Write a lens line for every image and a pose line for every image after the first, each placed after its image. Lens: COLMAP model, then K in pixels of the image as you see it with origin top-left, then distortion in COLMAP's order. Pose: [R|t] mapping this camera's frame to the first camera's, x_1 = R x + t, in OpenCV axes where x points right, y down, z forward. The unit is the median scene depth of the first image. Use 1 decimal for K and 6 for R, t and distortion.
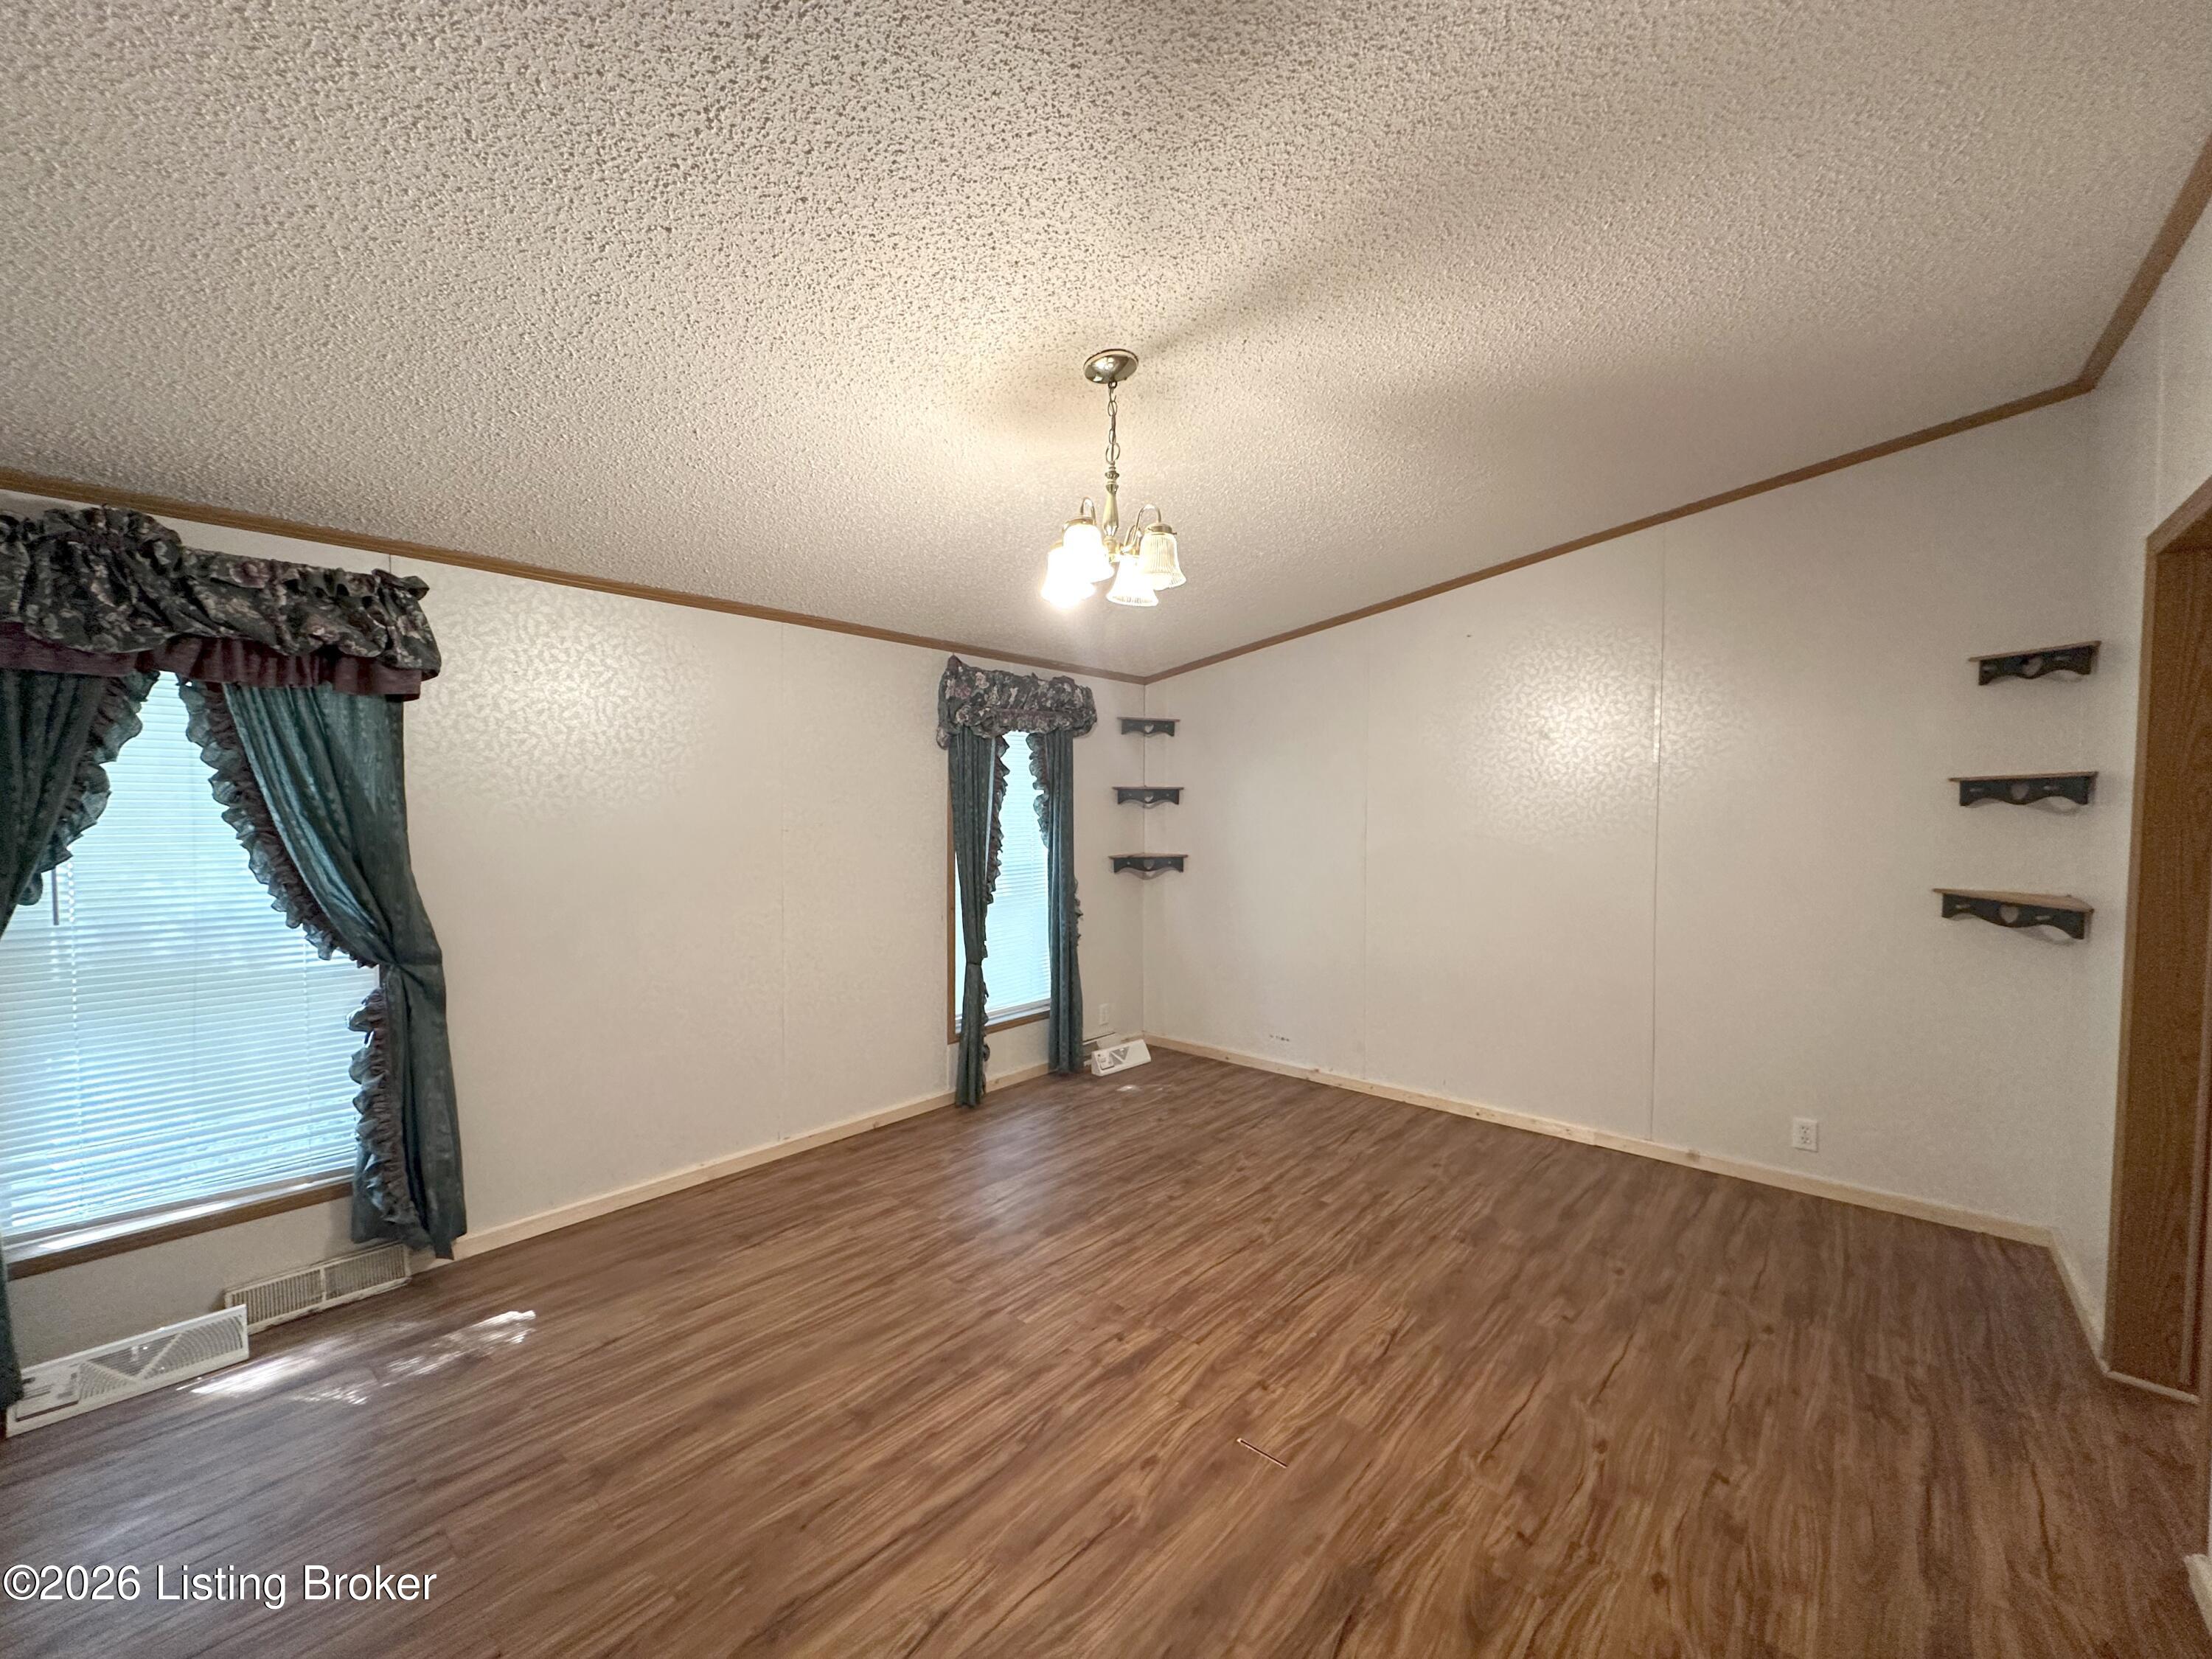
lens RADIAL K [[885.5, 0, 1106.0], [0, 885.5, 829.5], [0, 0, 1]] dist [-0.003419, 0.000605]
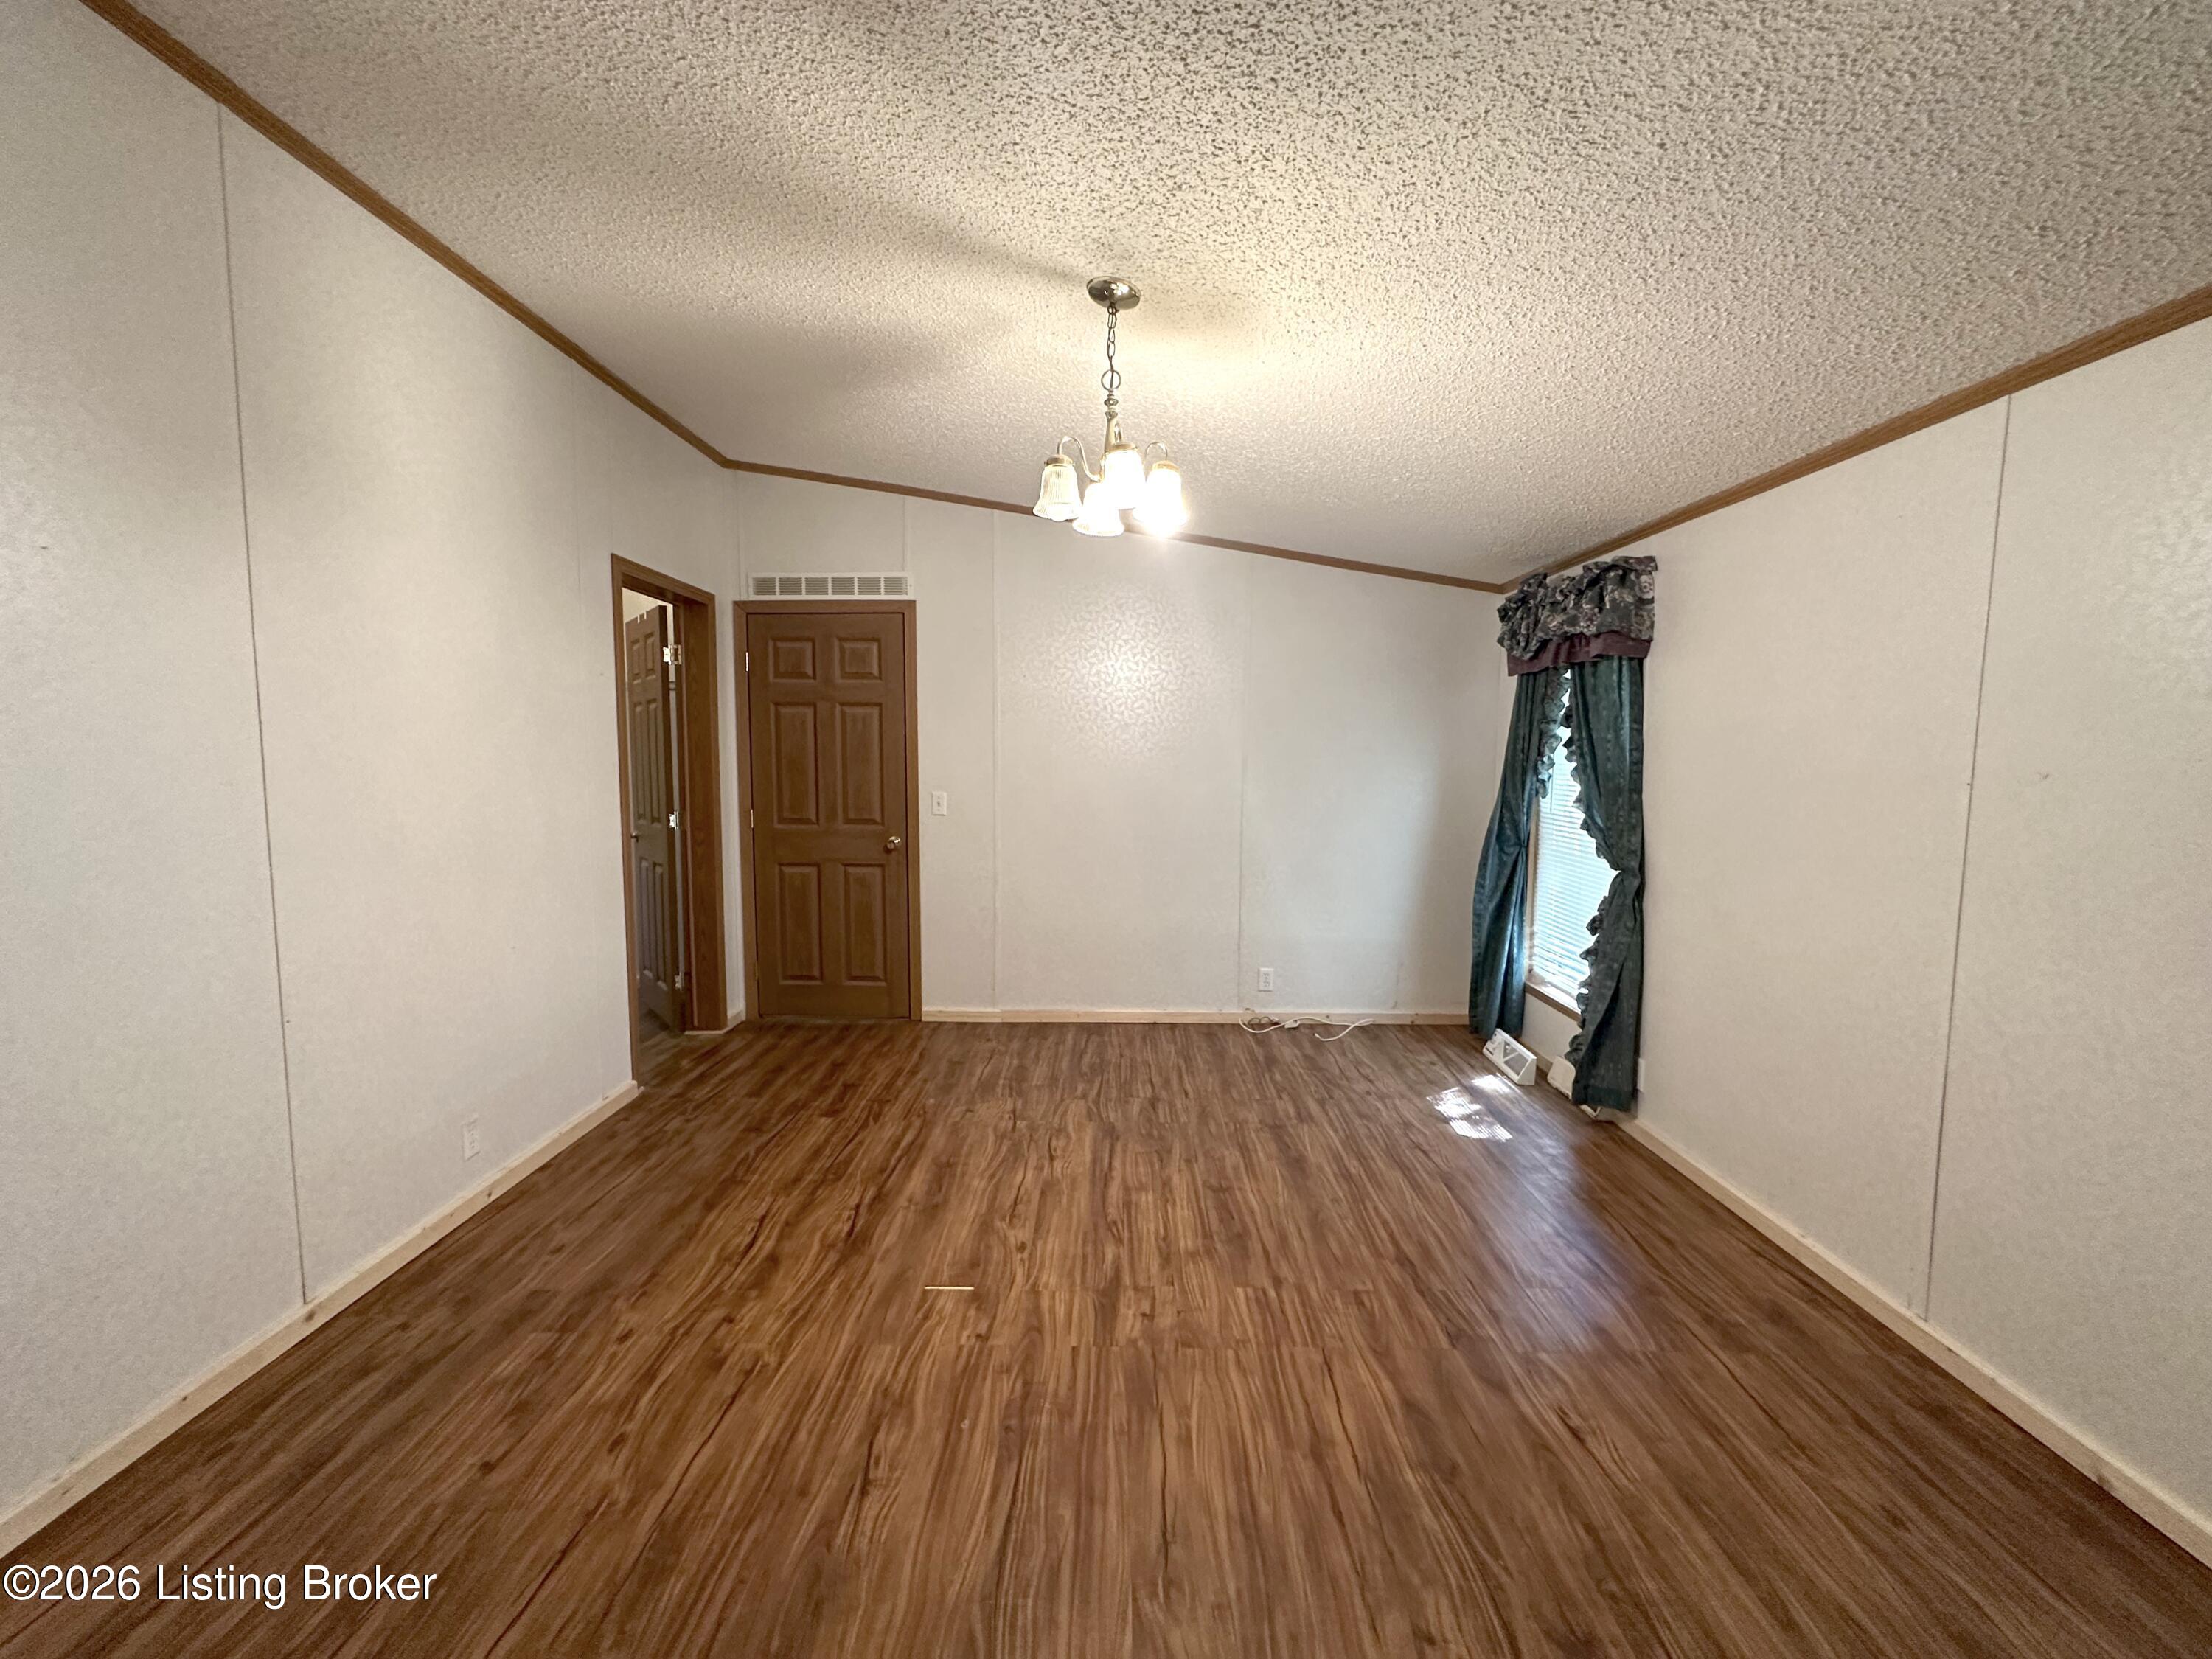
lens RADIAL K [[885.5, 0, 1106.0], [0, 885.5, 829.5], [0, 0, 1]] dist [-0.003419, 0.000605]
pose [[-0.761823, 0.045379, -0.646194, 0.684764], [-0.031796, 0.993721, 0.107270, -0.021387], [0.647005, 0.102268, -0.755597, 1.798836]]
